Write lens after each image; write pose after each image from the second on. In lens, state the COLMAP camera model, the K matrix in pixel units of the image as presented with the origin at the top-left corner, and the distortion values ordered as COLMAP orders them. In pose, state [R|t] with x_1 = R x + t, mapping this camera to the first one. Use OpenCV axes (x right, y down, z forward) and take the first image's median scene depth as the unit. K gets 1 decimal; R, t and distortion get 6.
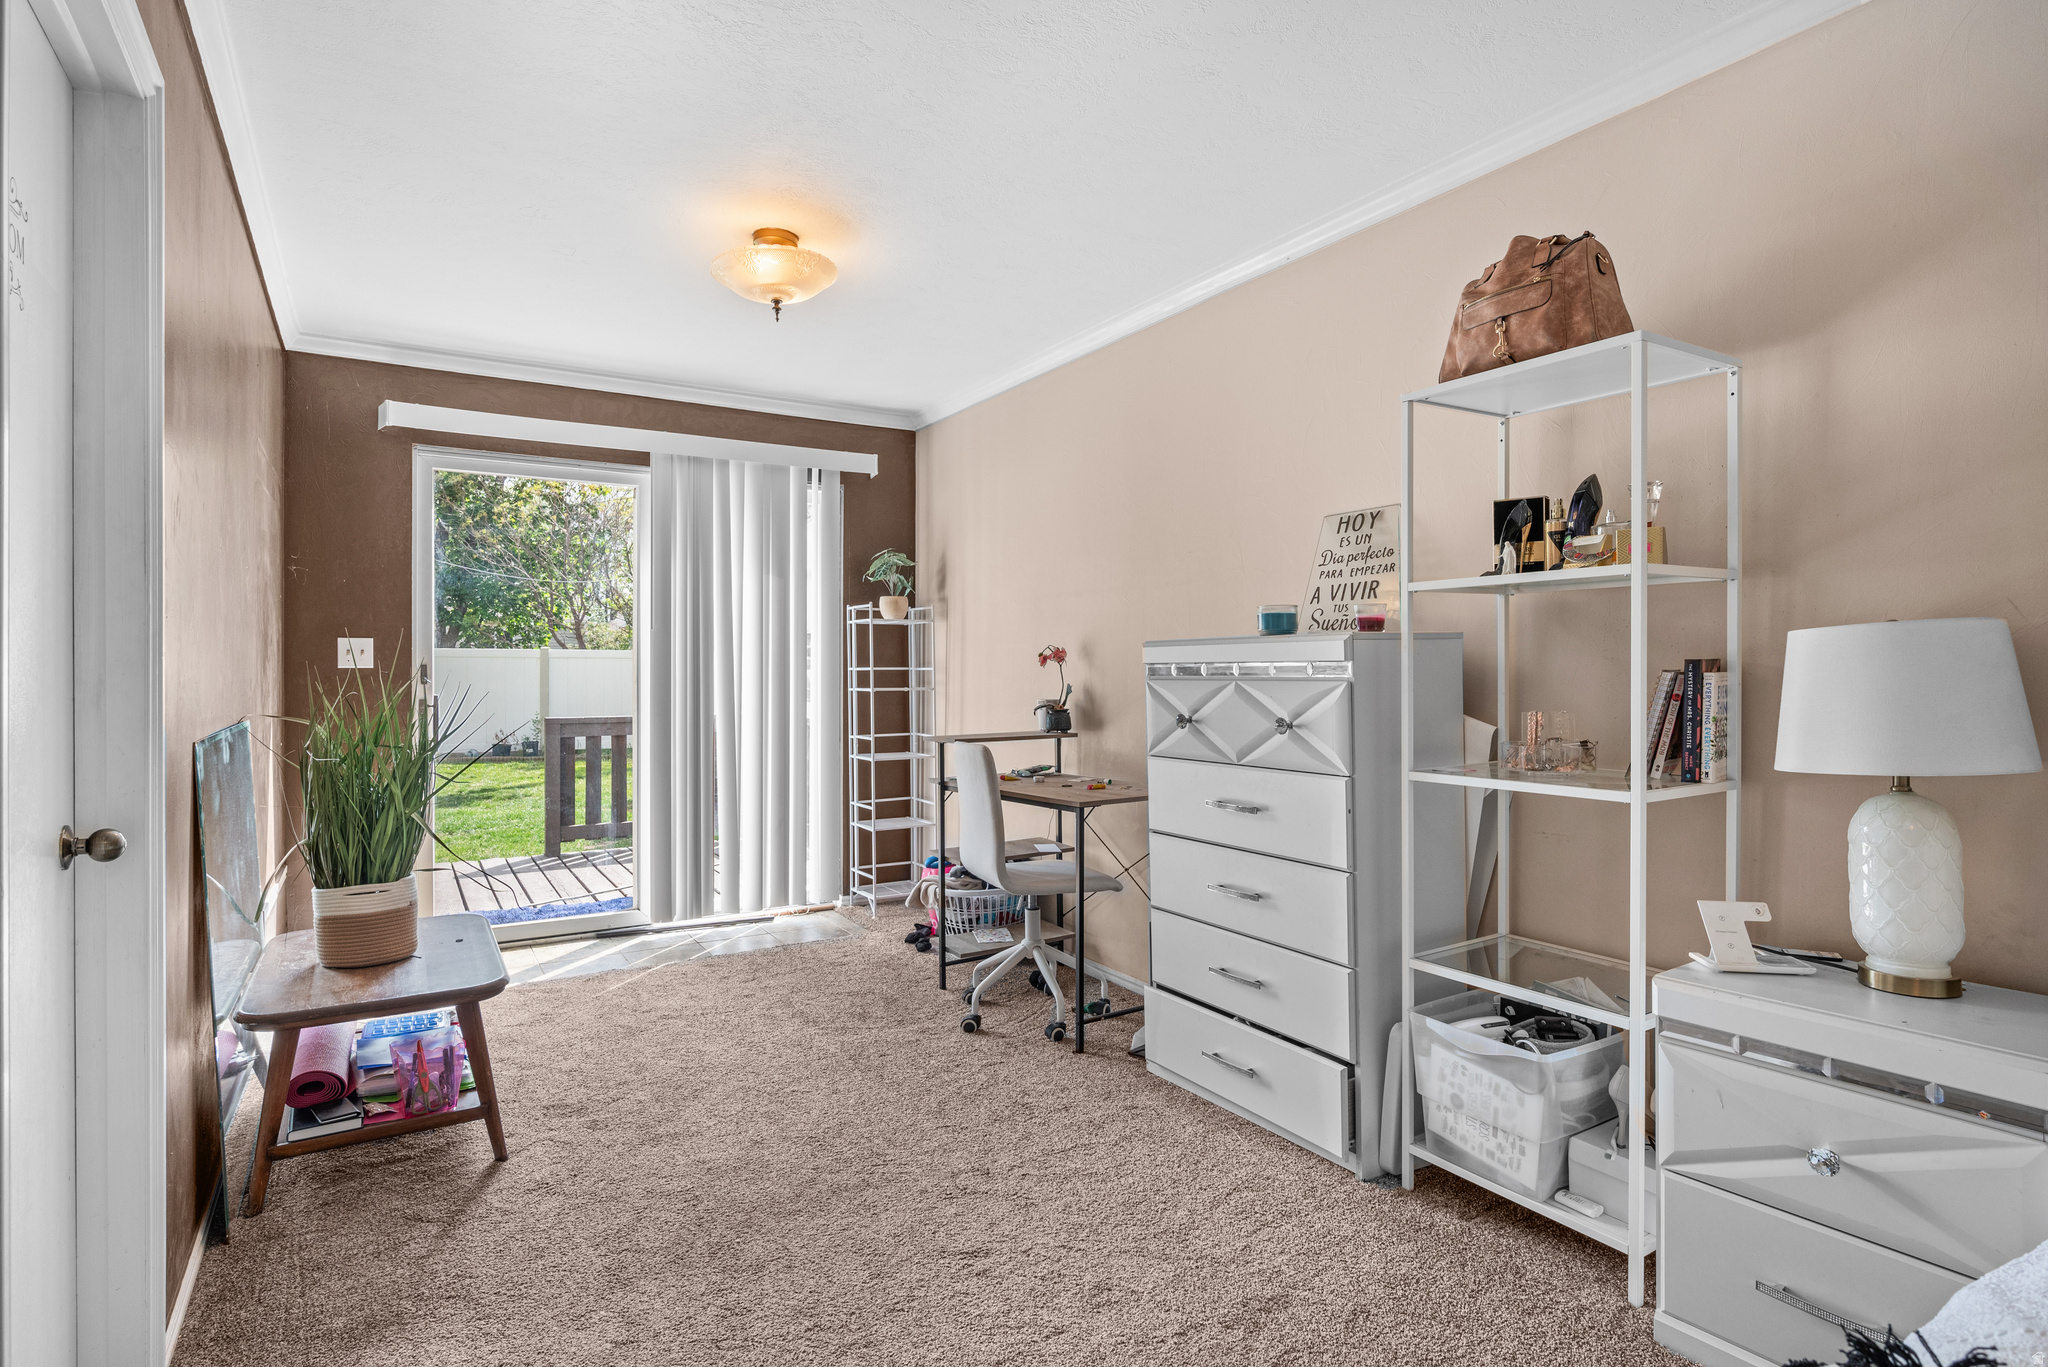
lens RADIAL K [[1023.9, 0, 1021.7], [0, 1023.9, 675.4], [0, 0, 1]] dist [-0.005639, 0.000945]
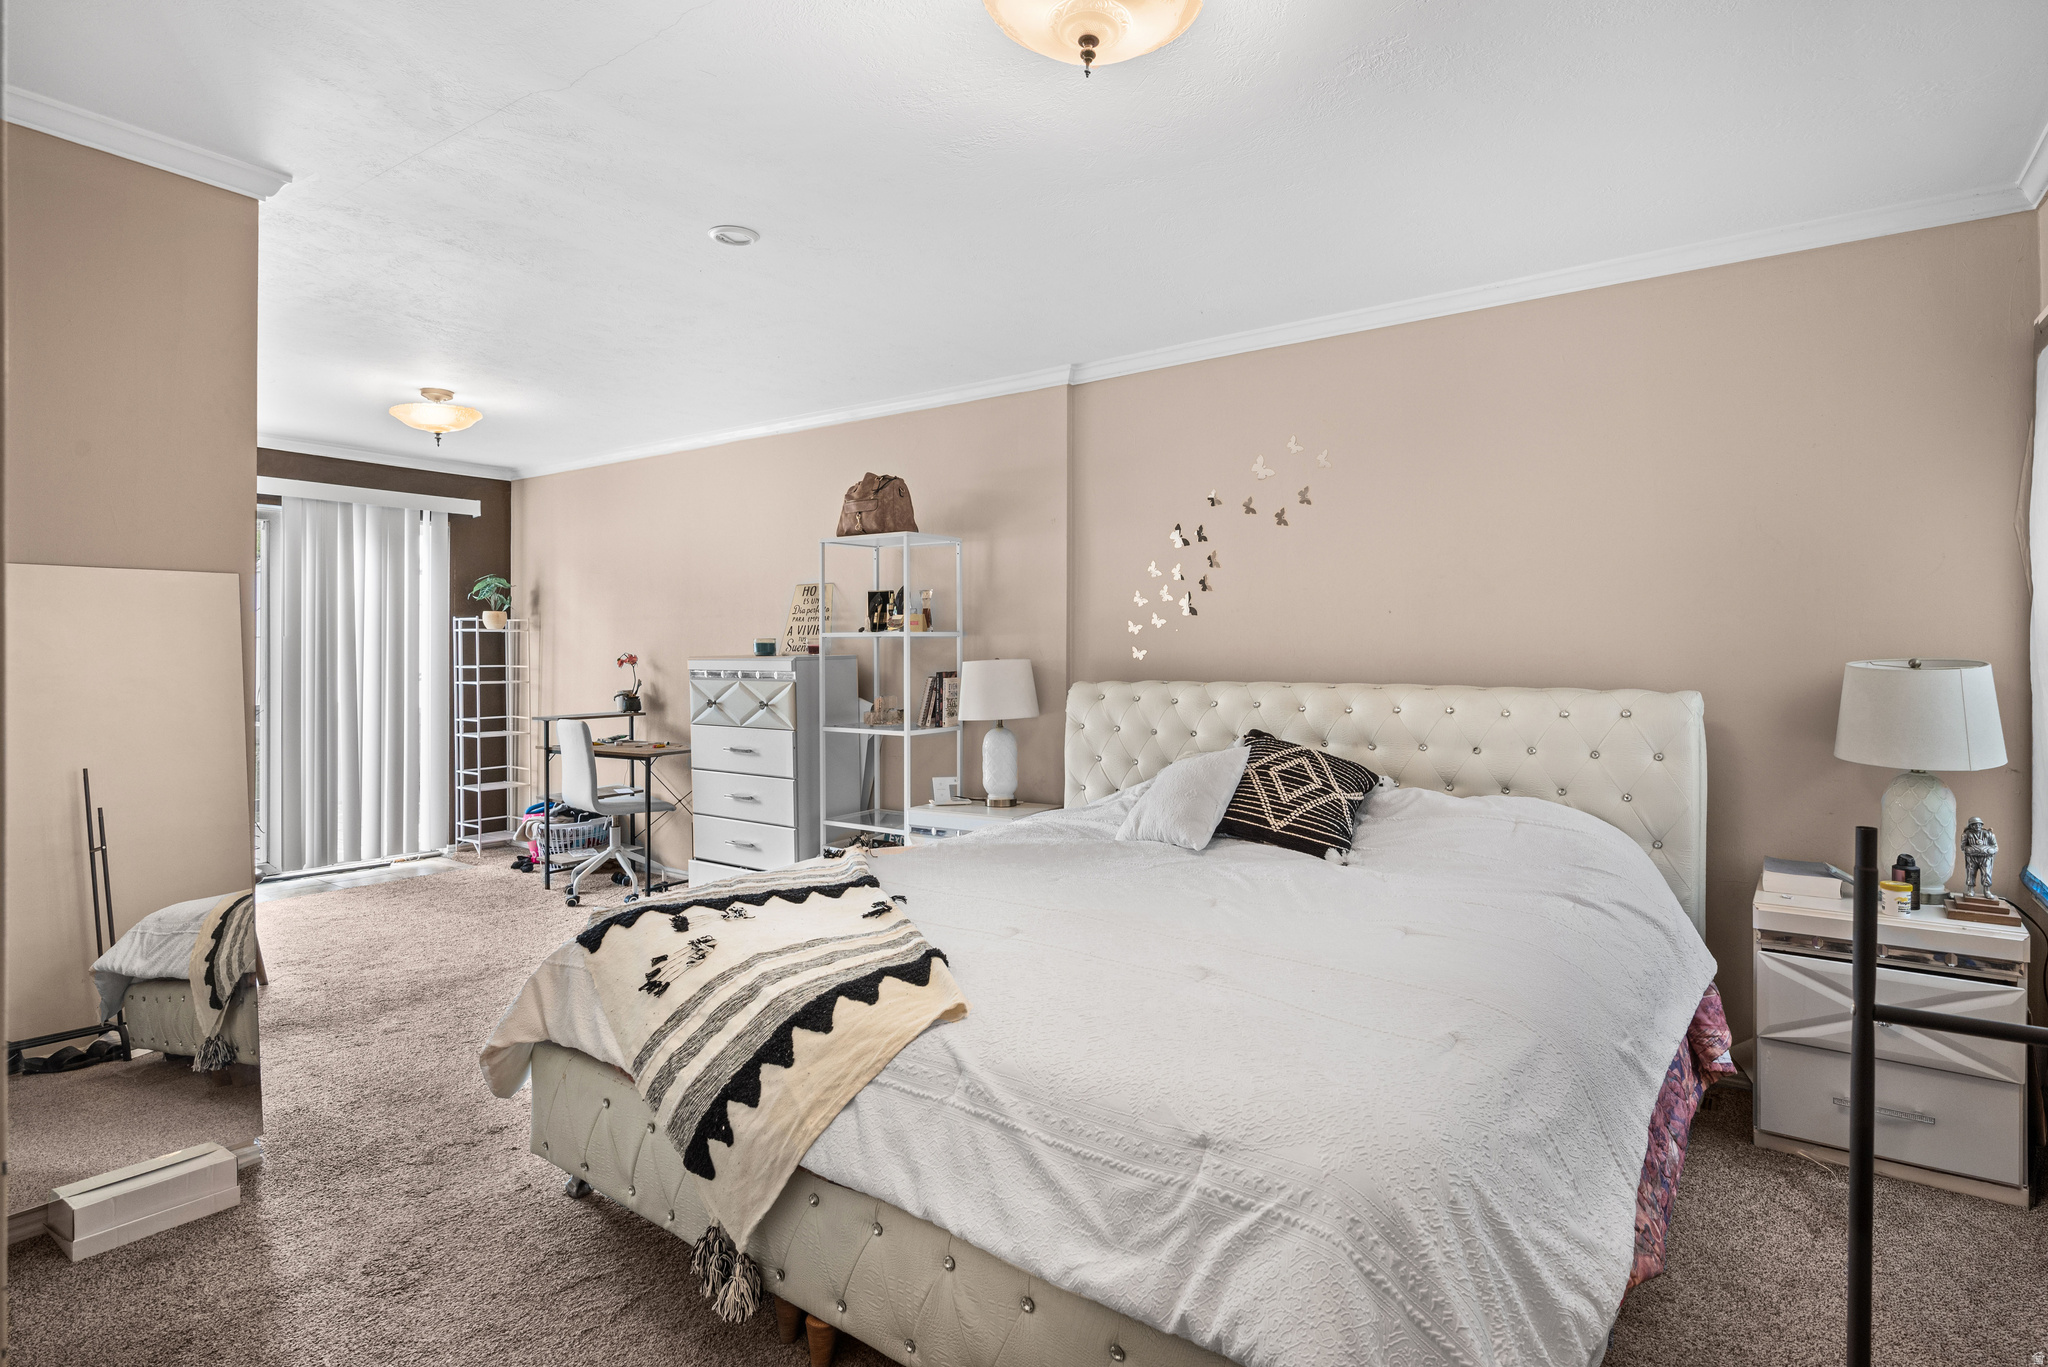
lens RADIAL K [[1023.9, 0, 1032.3], [0, 1023.9, 652.4], [0, 0, 1]] dist [-0.005639, 0.000945]
pose [[0.913630, 0.001173, 0.406546, -0.041817], [-0.000338, 0.999998, -0.002126, -0.032026], [-0.406547, 0.001805, 0.913628, -0.669923]]
